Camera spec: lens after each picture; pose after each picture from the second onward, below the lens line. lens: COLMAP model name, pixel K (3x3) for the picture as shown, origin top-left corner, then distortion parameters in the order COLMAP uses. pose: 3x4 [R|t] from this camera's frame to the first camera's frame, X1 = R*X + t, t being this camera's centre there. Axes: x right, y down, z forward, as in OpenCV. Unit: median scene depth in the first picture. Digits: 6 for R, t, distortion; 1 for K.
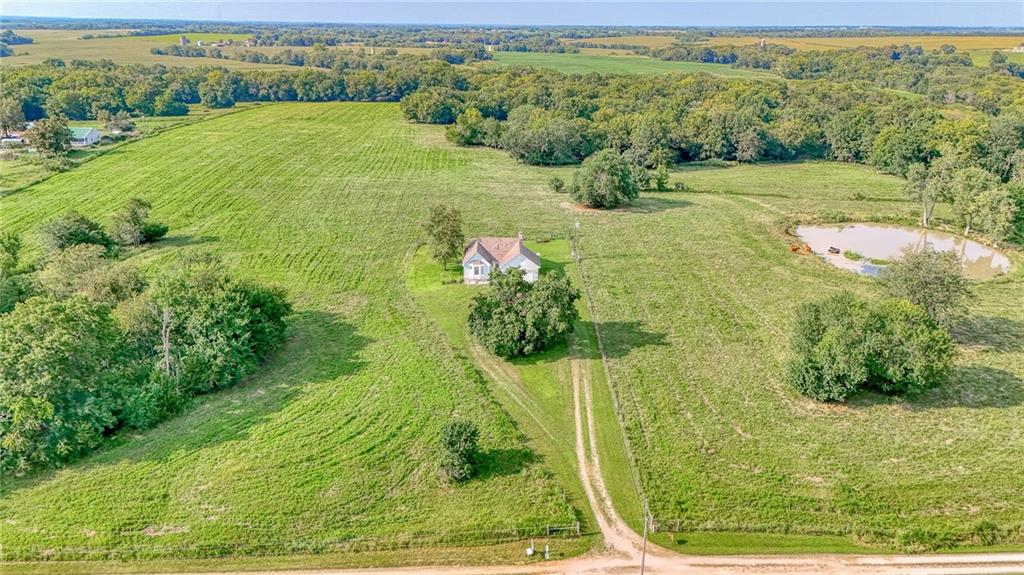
lens RADIAL K [[753.6, 0, 511.4], [0, 753.6, 286.7], [0, 0, 1]] dist [0.065178, -0.055942]
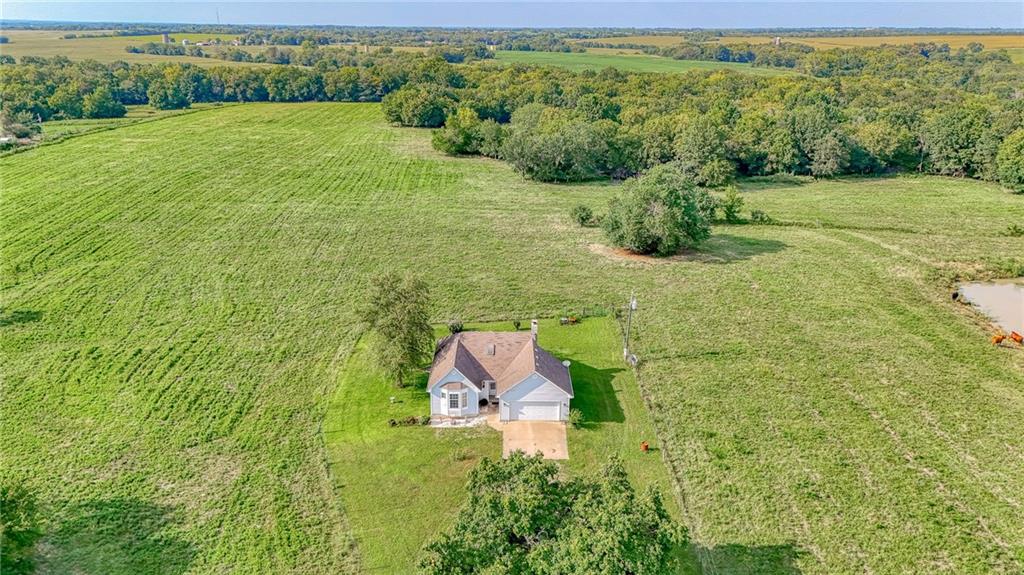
lens RADIAL K [[753.6, 0, 511.5], [0, 753.6, 286.4], [0, 0, 1]] dist [0.065178, -0.055942]
pose [[0.999993, -0.000763, -0.003683, -0.001965], [0.000749, 0.999992, -0.003975, -0.061224], [0.003686, 0.003972, 0.999985, 0.279819]]
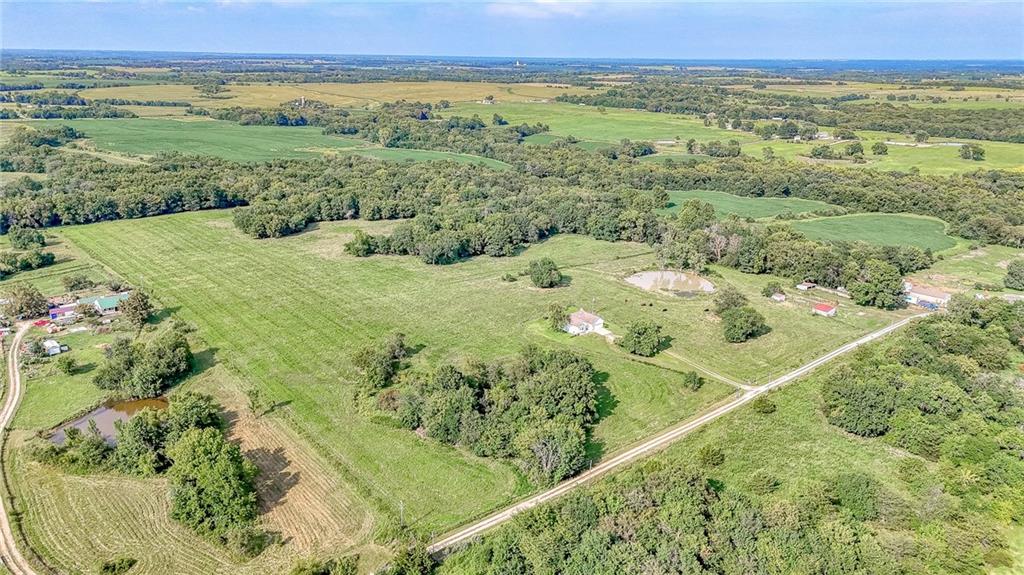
lens RADIAL K [[753.6, 0, 513.0], [0, 753.6, 279.6], [0, 0, 1]] dist [0.065178, -0.055942]
pose [[0.780386, -0.177274, 0.599643, -0.932828], [0.199815, 0.979390, 0.029496, -0.165861], [-0.592513, 0.096799, 0.799724, -0.424234]]
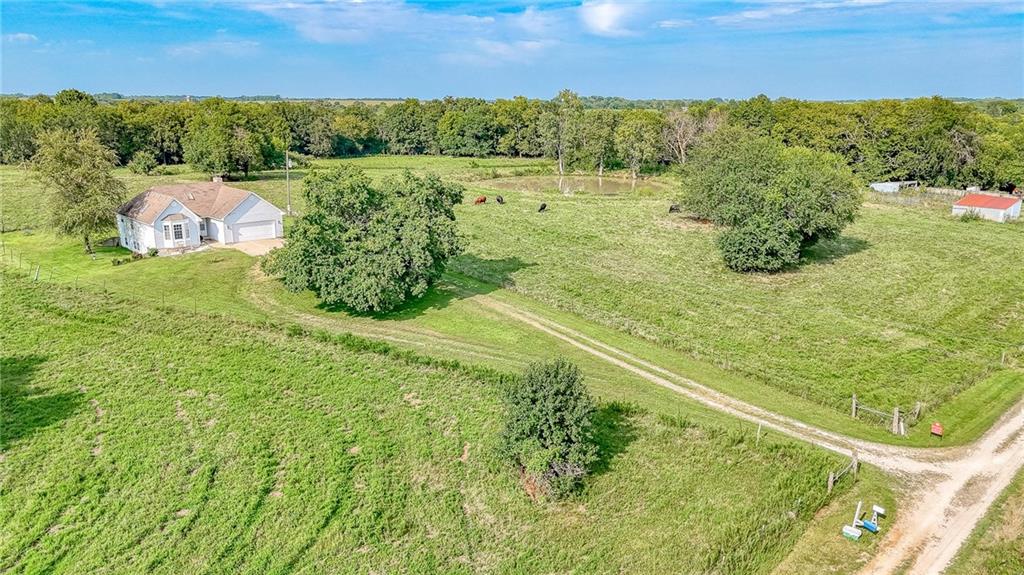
lens RADIAL K [[753.6, 0, 513.4], [0, 753.6, 286.1], [0, 0, 1]] dist [0.065178, -0.055942]
pose [[0.746068, -0.162442, 0.645751, -0.144222], [0.219301, 0.975625, -0.007945, 0.048356], [-0.628720, 0.147541, 0.763507, 0.240588]]
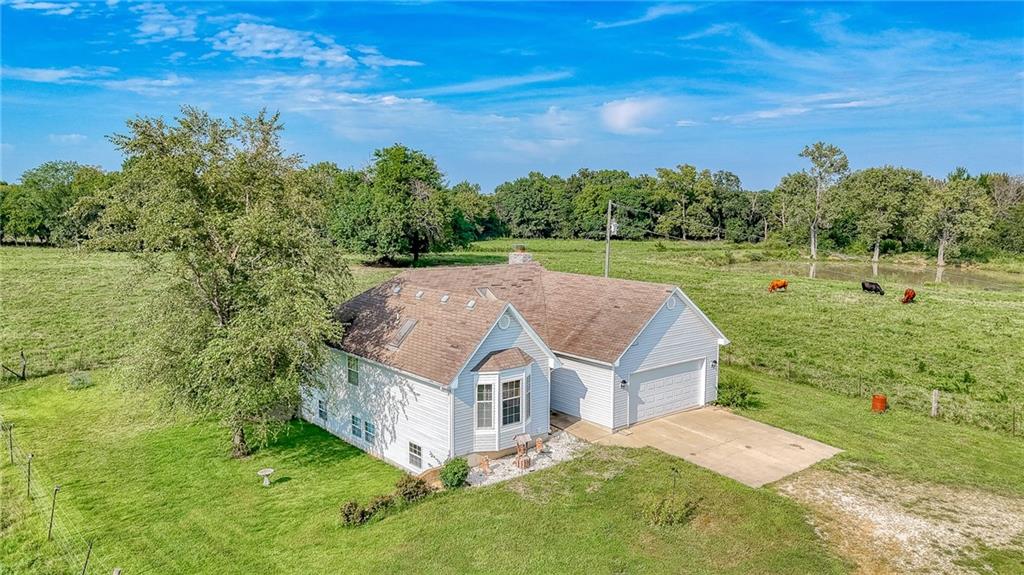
lens RADIAL K [[753.6, 0, 512.2], [0, 753.6, 281.8], [0, 0, 1]] dist [0.065178, -0.055942]
pose [[0.774503, -0.078139, 0.627726, -0.100779], [0.211132, 0.967368, -0.140082, -0.014955], [-0.596296, 0.241027, 0.765726, 0.509306]]
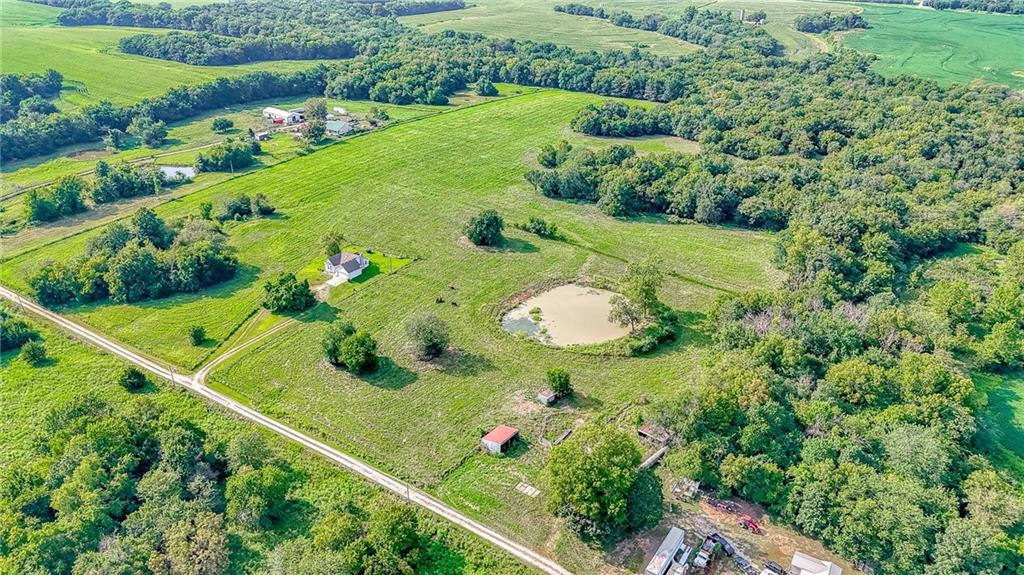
lens RADIAL K [[753.6, 0, 509.5], [0, 753.6, 287.9], [0, 0, 1]] dist [0.065178, -0.055942]
pose [[0.808458, 0.254033, -0.530907, 0.882283], [-0.193132, 0.966611, 0.168413, -0.247070], [0.555963, -0.033619, 0.830527, -0.264283]]
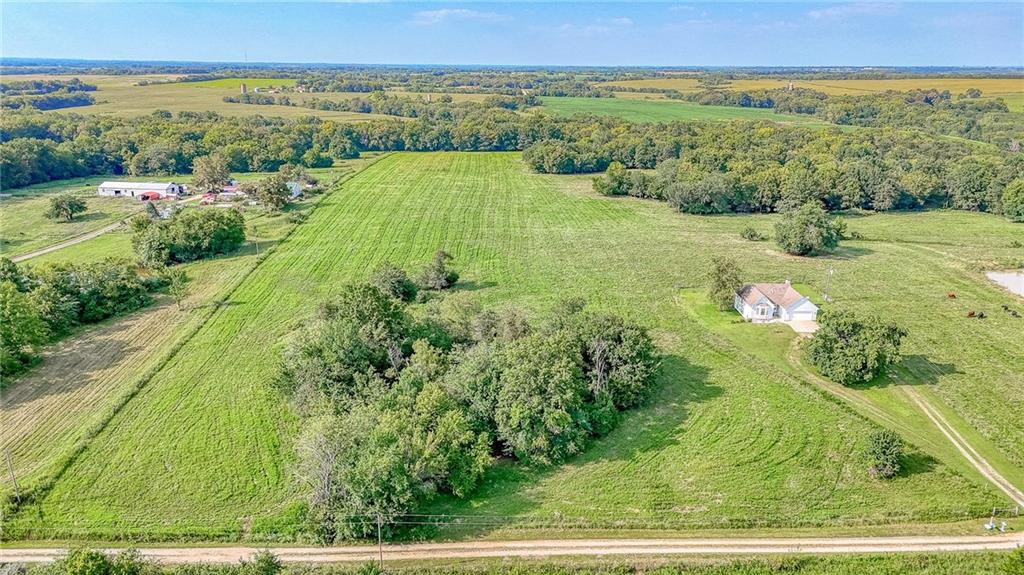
lens RADIAL K [[753.6, 0, 510.7], [0, 753.6, 285.1], [0, 0, 1]] dist [0.065178, -0.055942]
pose [[0.999982, -0.000315, -0.006045, -0.264283], [0.000013, 0.998760, -0.049787, -0.002340], [0.006054, 0.049786, 0.998742, -0.121378]]
